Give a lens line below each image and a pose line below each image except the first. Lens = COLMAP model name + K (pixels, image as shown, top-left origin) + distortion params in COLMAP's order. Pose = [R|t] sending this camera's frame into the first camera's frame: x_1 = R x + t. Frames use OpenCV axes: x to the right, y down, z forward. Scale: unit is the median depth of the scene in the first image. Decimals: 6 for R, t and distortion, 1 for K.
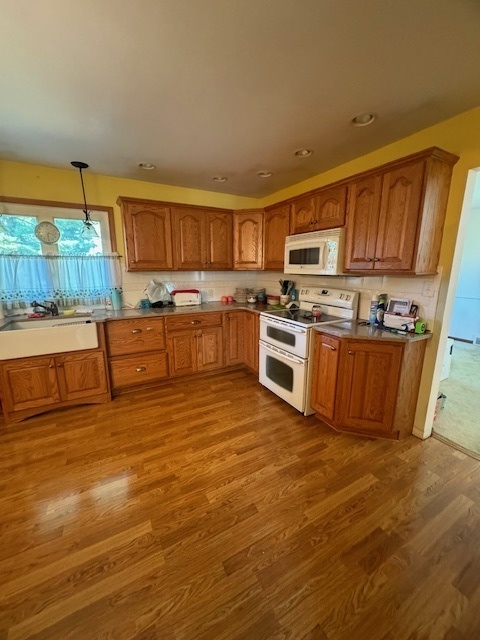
lens RADIAL K [[254.0, 0, 242.2], [0, 254.0, 319.8], [0, 0, 1]] dist [-0.002460, 0.000322]
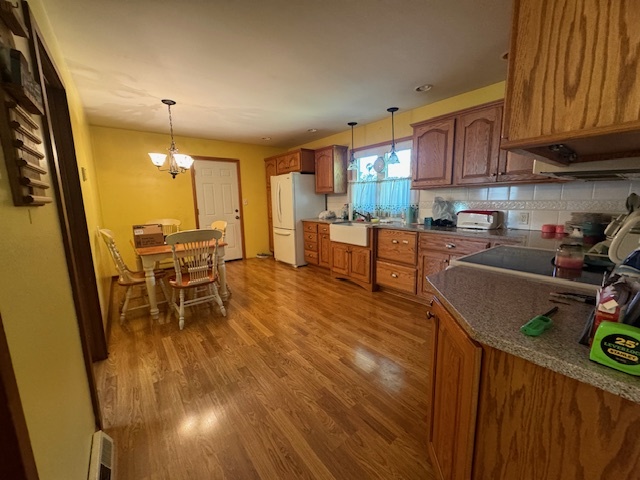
lens RADIAL K [[254.0, 0, 320.3], [0, 254.0, 239.3], [0, 0, 1]] dist [-0.002460, 0.000322]
pose [[0.161078, 0.147718, -0.975824, 0.684610], [-0.182688, 0.976112, 0.117605, -0.040061], [0.969886, 0.159328, 0.184217, 0.498017]]
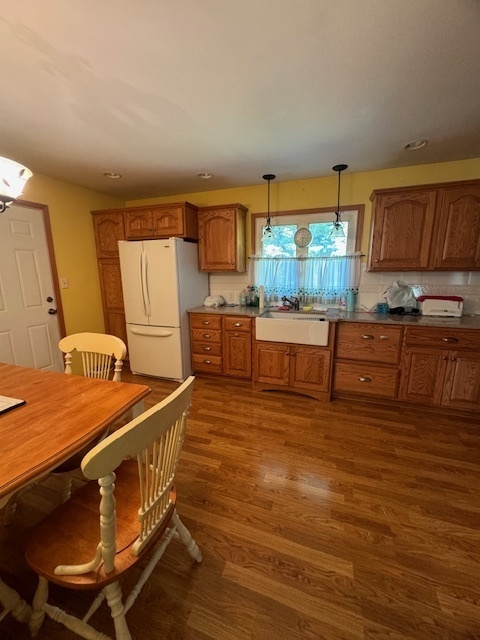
lens RADIAL K [[254.0, 0, 241.4], [0, 254.0, 320.4], [0, 0, 1]] dist [-0.002460, 0.000322]
pose [[0.657831, 0.140862, -0.739875, -0.054235], [-0.147346, 0.987442, 0.056988, 0.000487], [0.738611, 0.071529, 0.670326, 0.060319]]
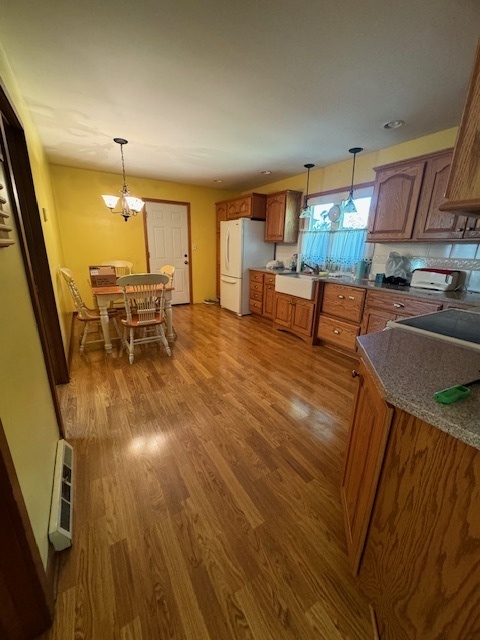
lens RADIAL K [[254.0, 0, 241.1], [0, 254.0, 320.8], [0, 0, 1]] dist [-0.002460, 0.000322]
pose [[0.041257, 0.280622, -0.958931, 0.700236], [-0.227413, 0.937195, 0.264477, -0.054160], [0.972924, 0.207162, 0.102483, 0.521017]]
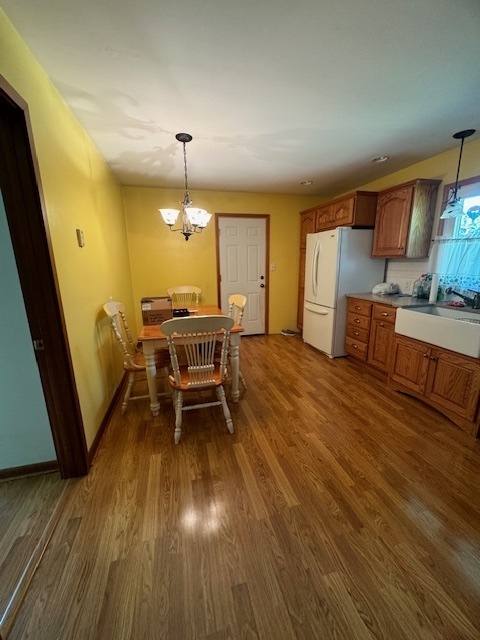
lens RADIAL K [[254.0, 0, 241.0], [0, 254.0, 320.7], [0, 0, 1]] dist [-0.002460, 0.000322]
pose [[-0.246464, 0.221346, -0.943537, 0.266248], [-0.185451, 0.944807, 0.270087, -0.064780], [0.951243, 0.241546, -0.191812, 0.448287]]
